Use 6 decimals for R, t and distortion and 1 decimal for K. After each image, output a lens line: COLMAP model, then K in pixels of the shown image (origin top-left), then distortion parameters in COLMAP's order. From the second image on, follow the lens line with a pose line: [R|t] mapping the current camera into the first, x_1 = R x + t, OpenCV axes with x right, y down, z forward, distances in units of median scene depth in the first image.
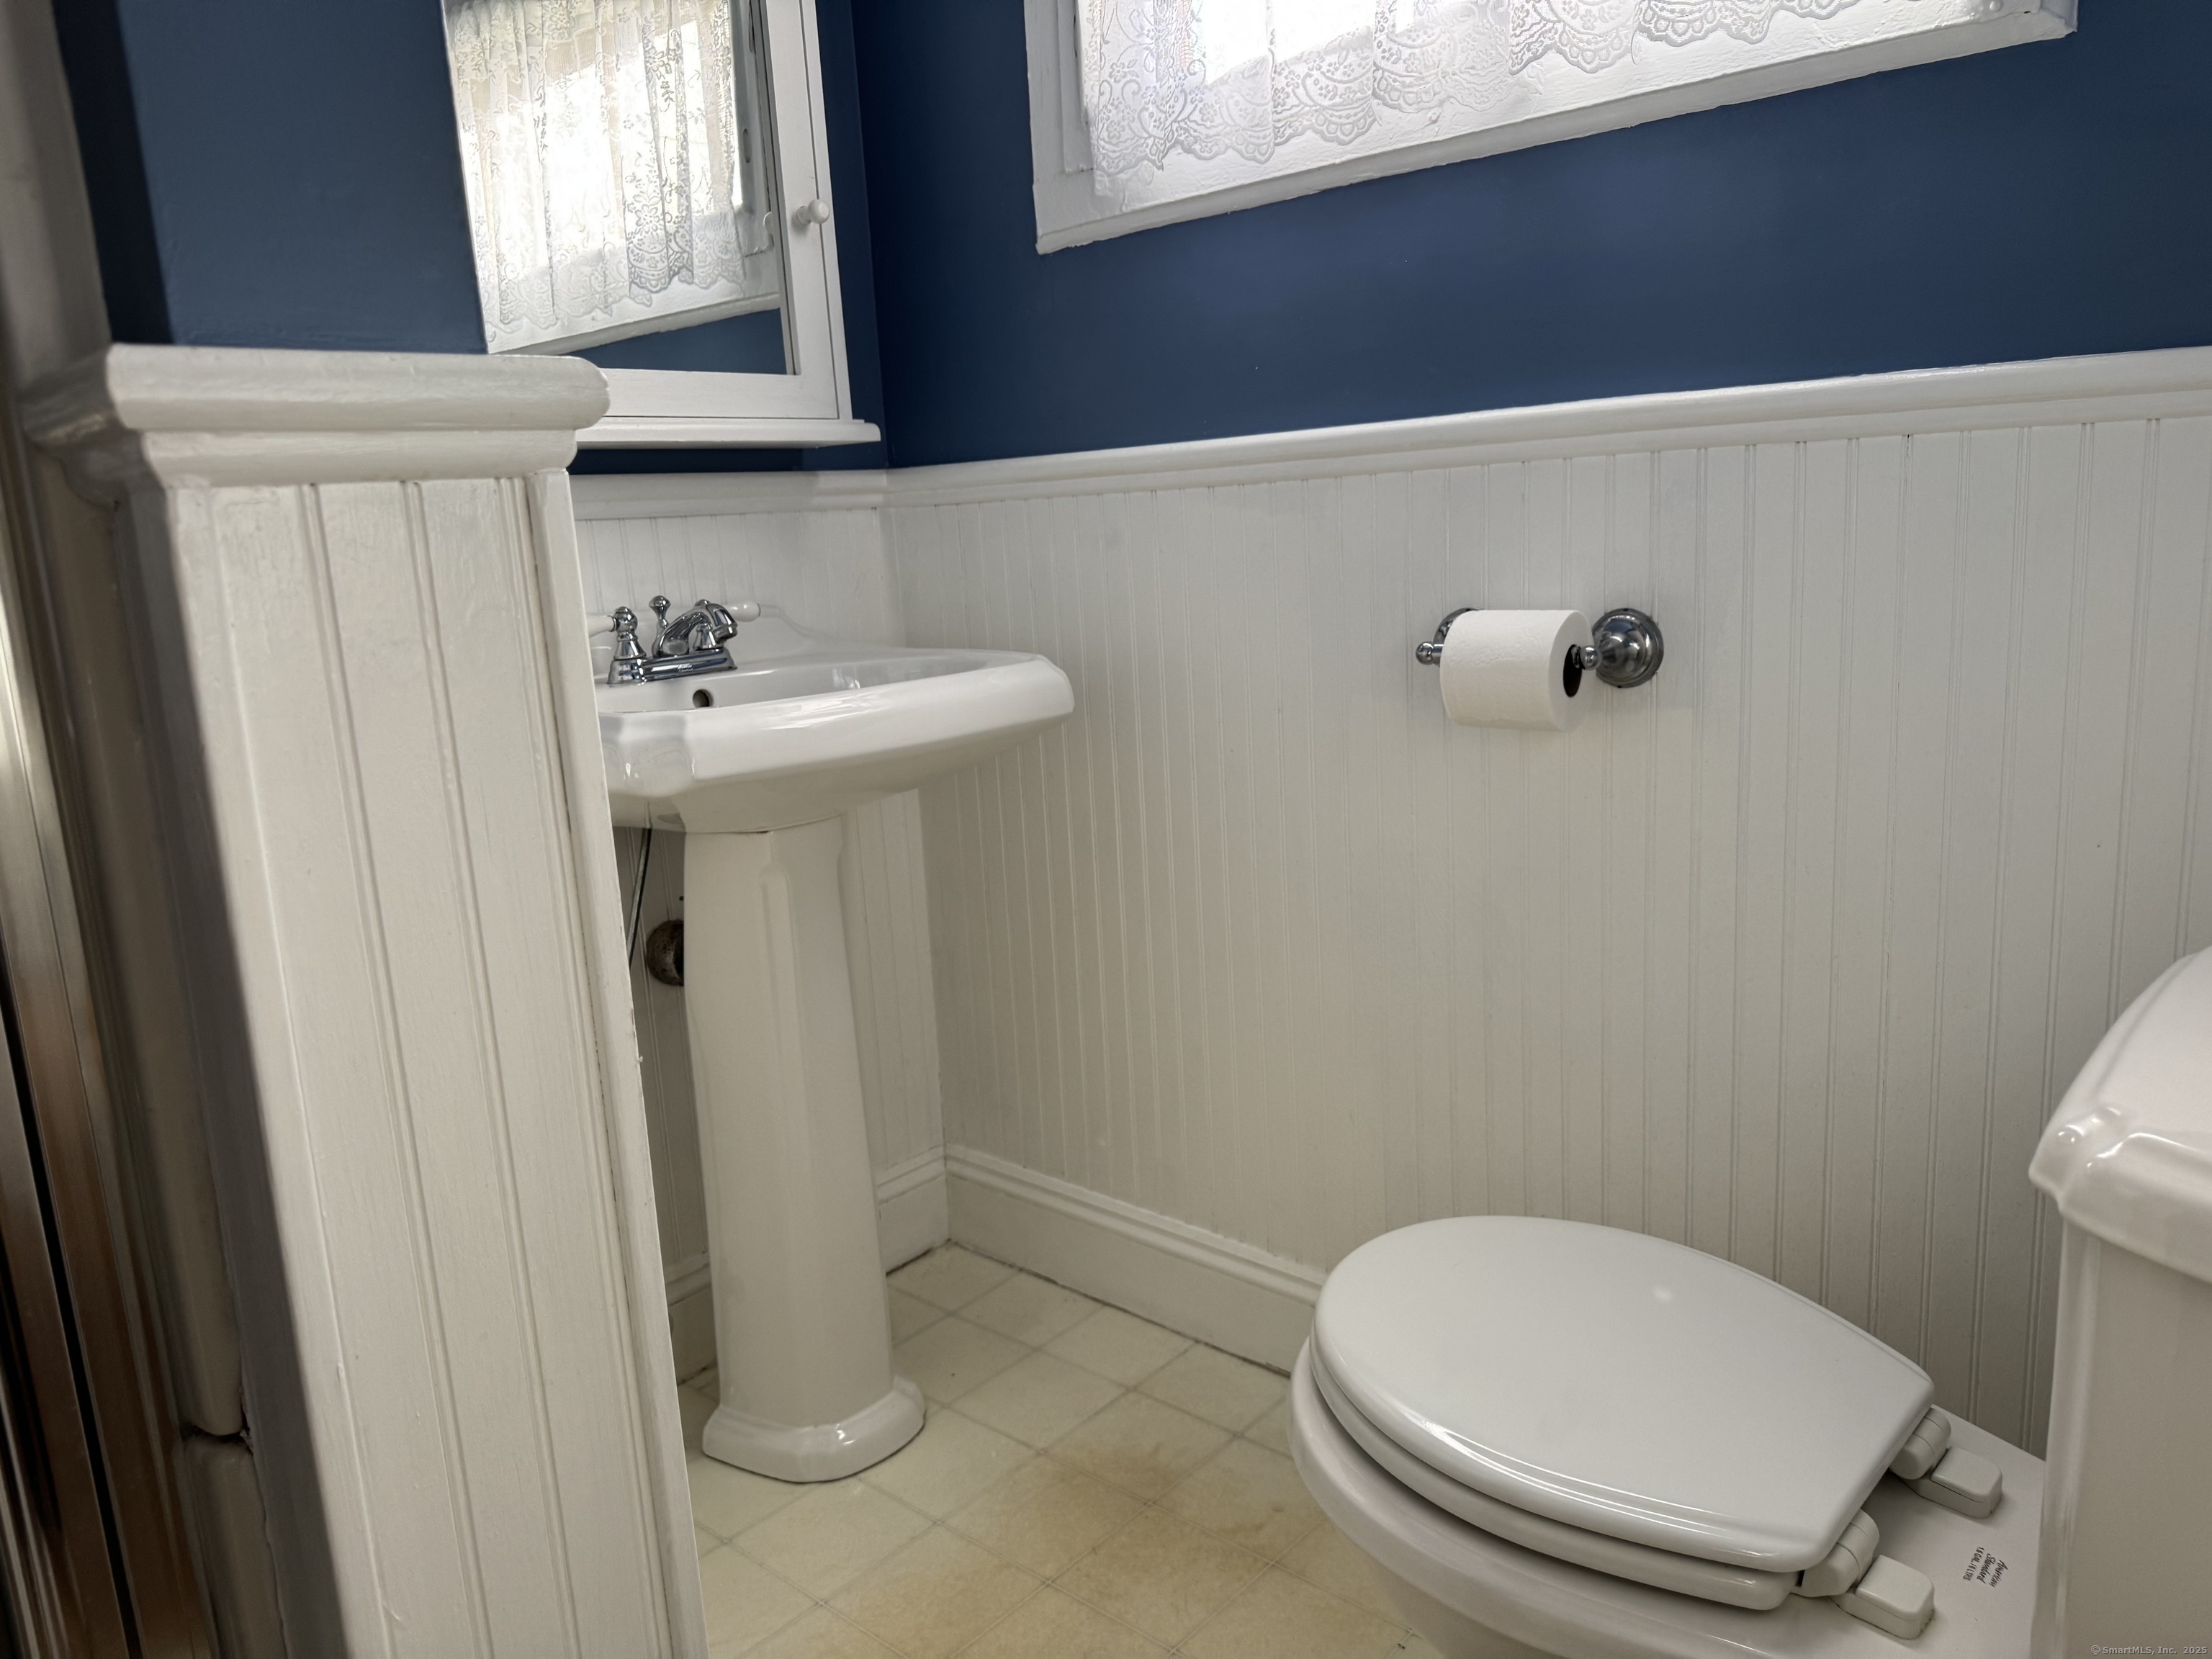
lens RADIAL K [[1560.8, 0, 1106.0], [0, 1560.8, 829.5], [0, 0, 1]] dist [0.029607, -0.038957]
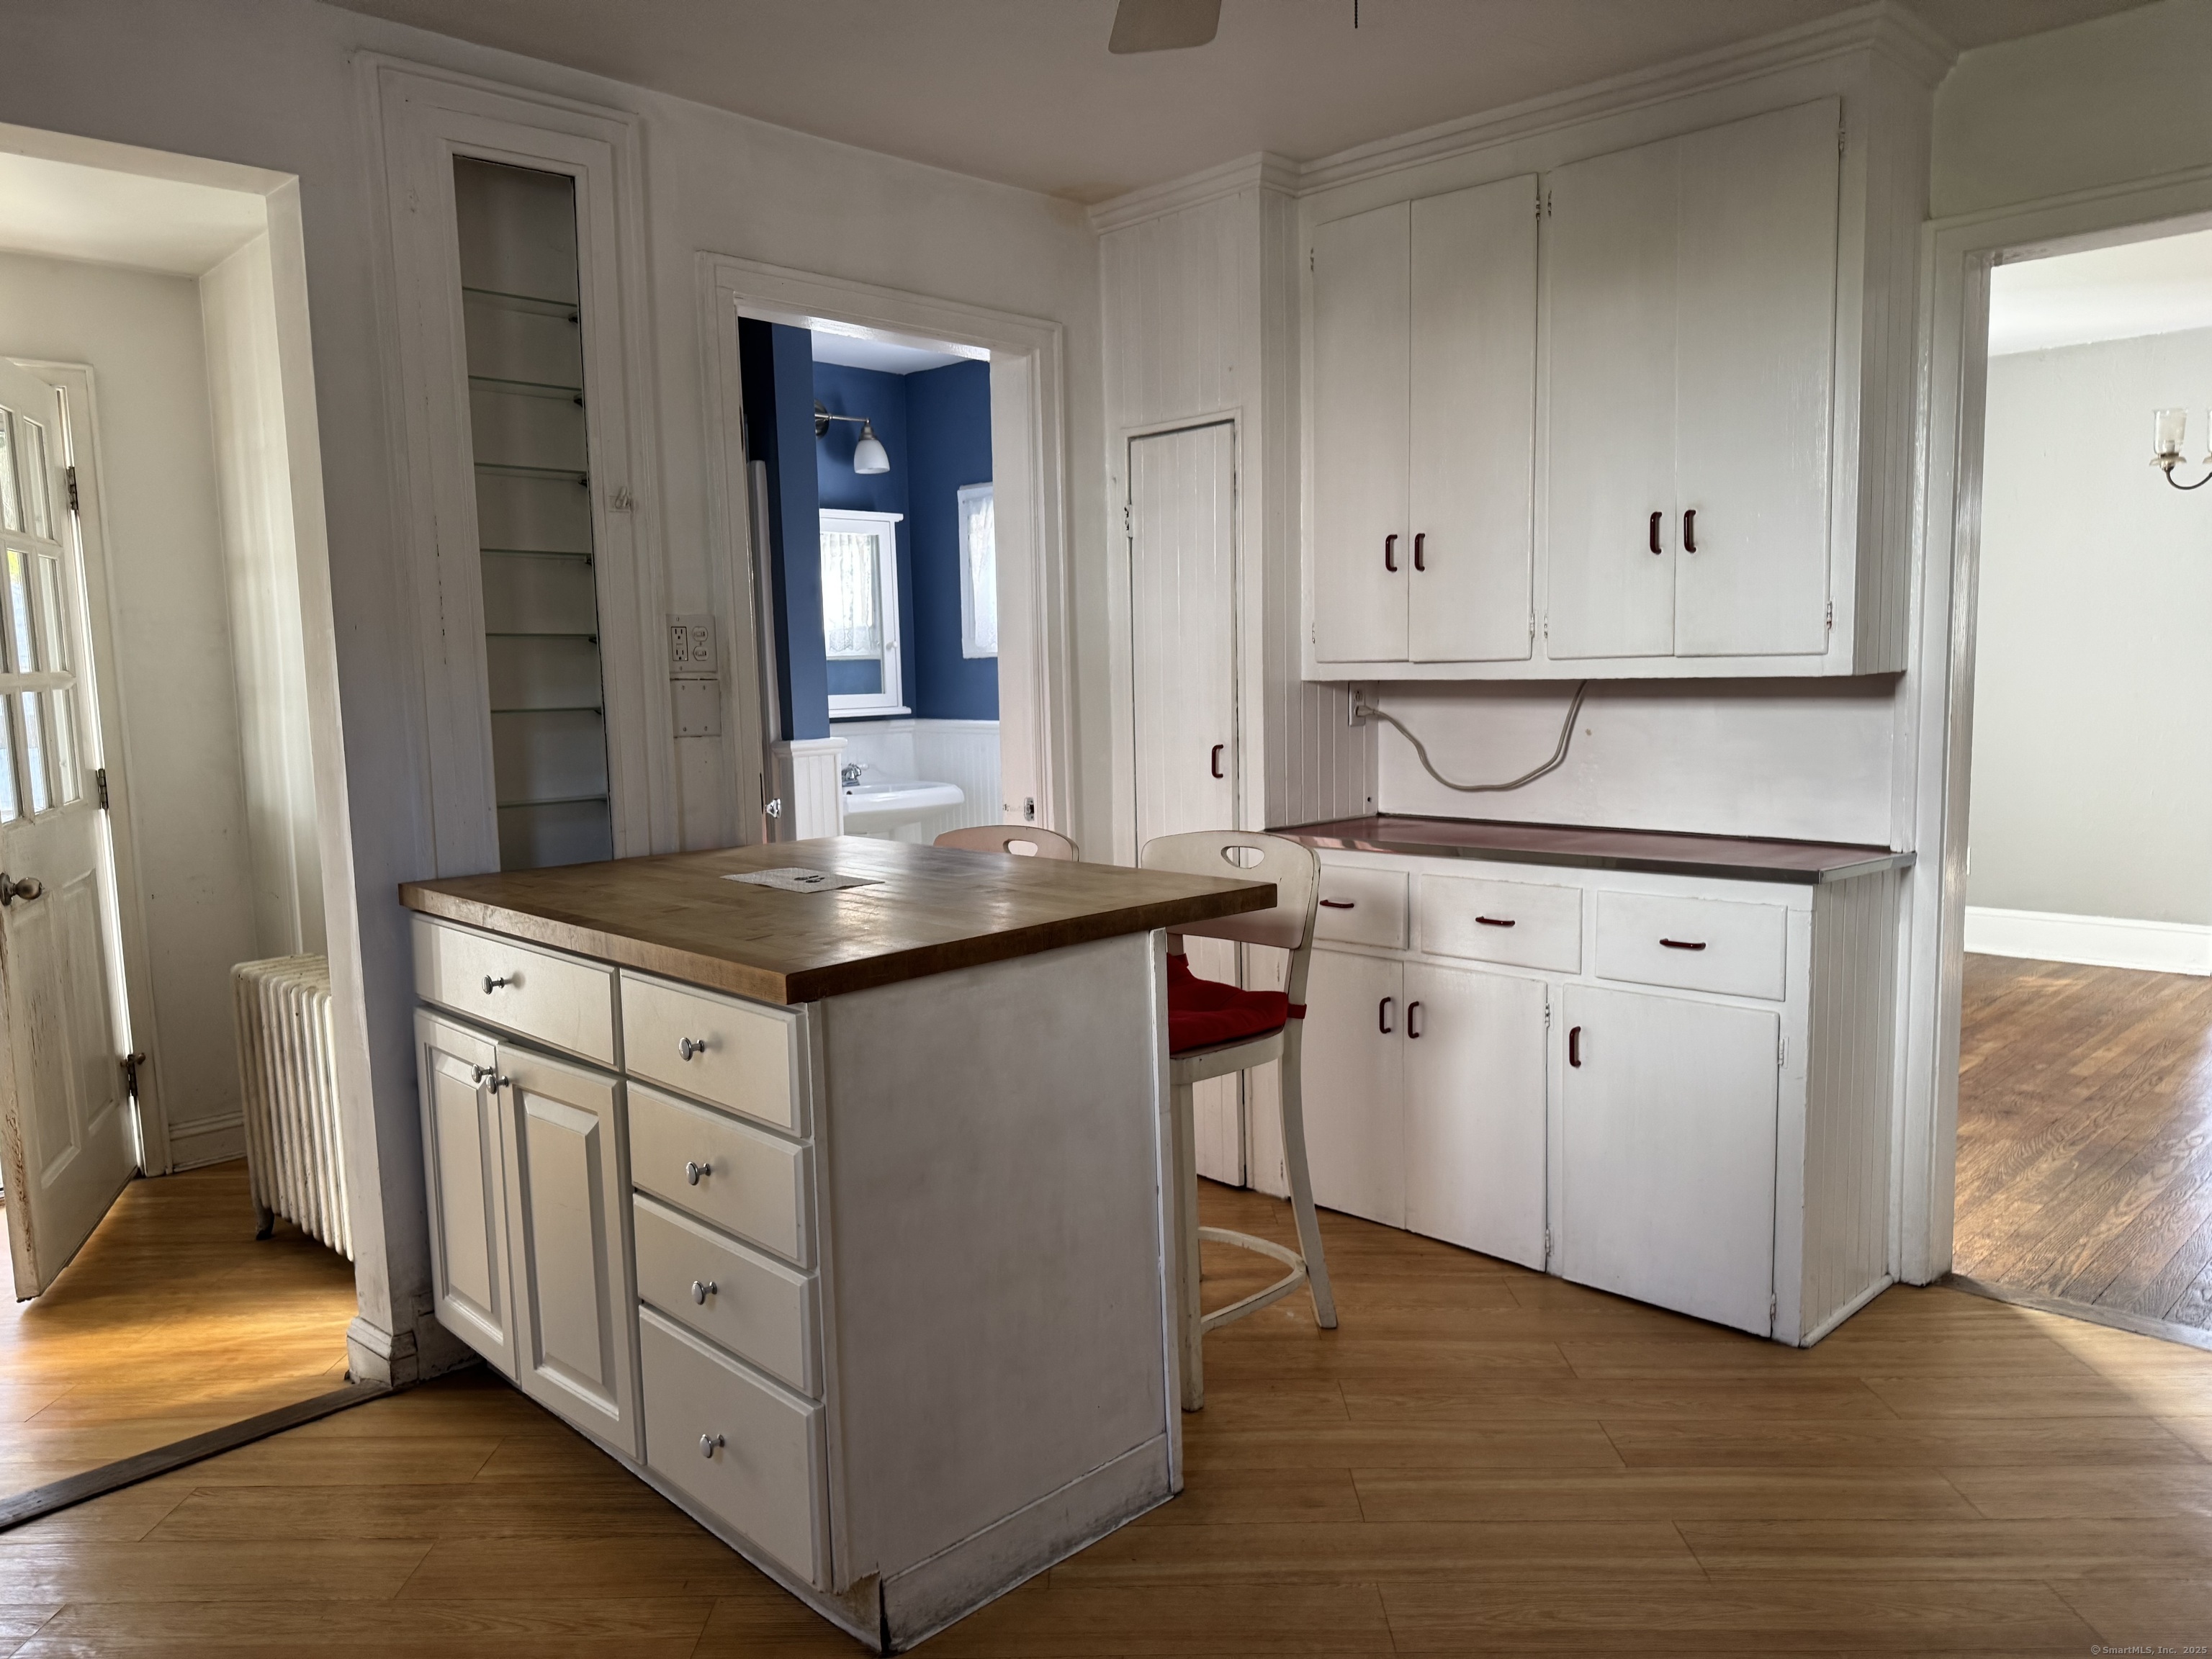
lens RADIAL K [[1560.8, 0, 1106.0], [0, 1560.8, 829.5], [0, 0, 1]] dist [0.029607, -0.038957]
pose [[0.997135, 0.042802, -0.062362, 0.424229], [-0.048300, 0.994814, -0.089511, 0.225627], [0.058207, 0.092267, 0.994032, -1.939170]]
